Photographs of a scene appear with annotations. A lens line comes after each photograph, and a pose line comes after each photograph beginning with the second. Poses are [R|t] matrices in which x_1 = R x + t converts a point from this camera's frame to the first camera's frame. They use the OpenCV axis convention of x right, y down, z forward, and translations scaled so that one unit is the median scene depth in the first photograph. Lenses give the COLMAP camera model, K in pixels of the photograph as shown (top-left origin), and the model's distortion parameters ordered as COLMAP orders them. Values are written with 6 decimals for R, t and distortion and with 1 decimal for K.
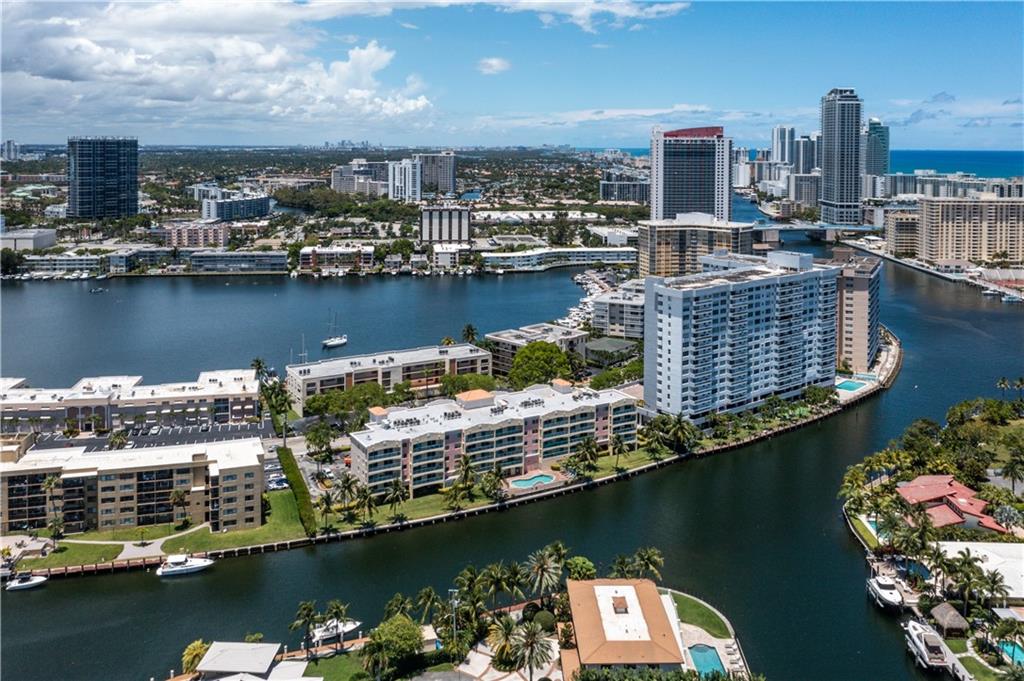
lens RADIAL K [[873.3, 0, 506.7], [0, 873.3, 232.3], [0, 0, 1]] dist [-0.011532, 0.000764]
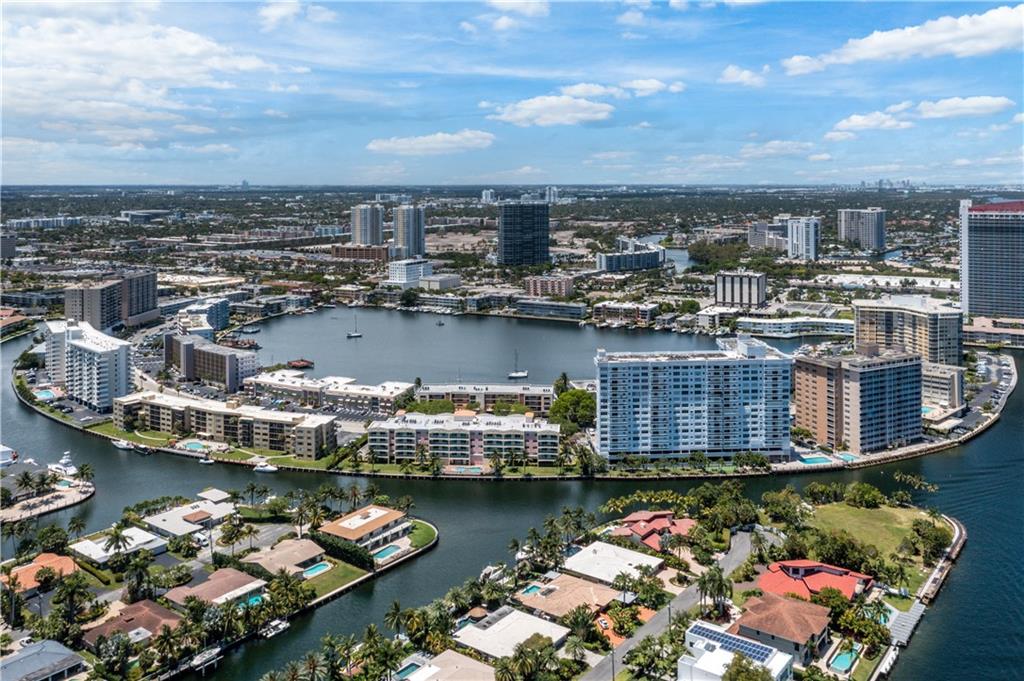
lens RADIAL K [[873.3, 0, 506.7], [0, 873.3, 232.3], [0, 0, 1]] dist [-0.011532, 0.000764]
pose [[0.824280, 0.024438, -0.565655, 0.765322], [-0.048755, 0.998421, -0.027912, -0.085355], [0.564080, 0.050585, 0.824169, -0.238789]]
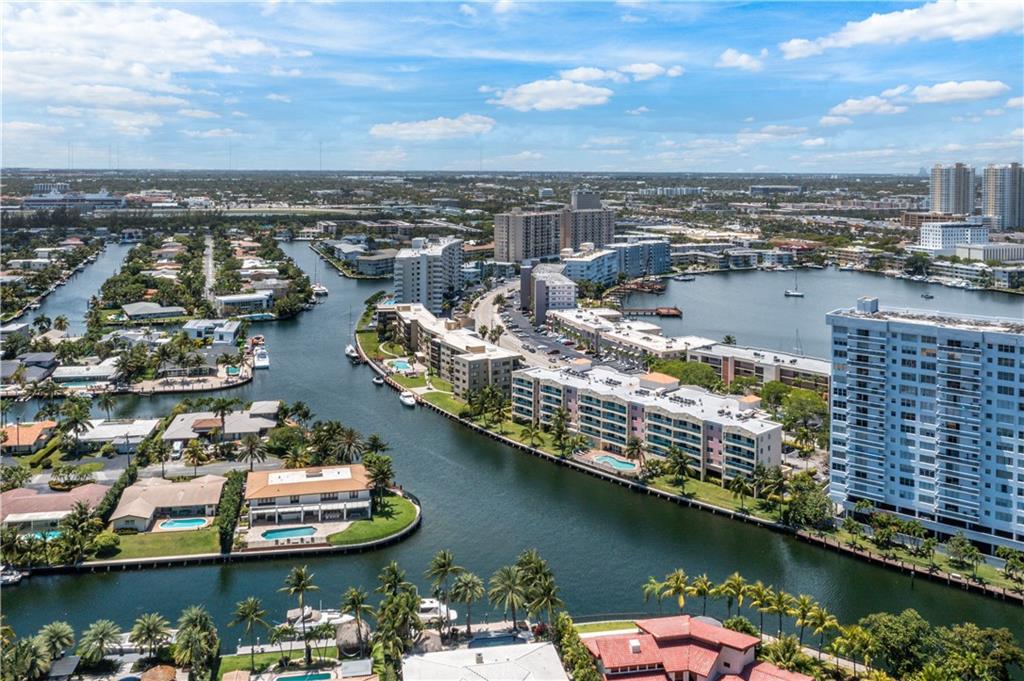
lens RADIAL K [[873.3, 0, 506.7], [0, 873.3, 232.3], [0, 0, 1]] dist [-0.011532, 0.000764]
pose [[0.220362, 0.068099, -0.973038, 0.735667], [-0.102553, 0.993649, 0.046317, -0.006388], [0.970012, 0.089581, 0.225947, 0.490572]]
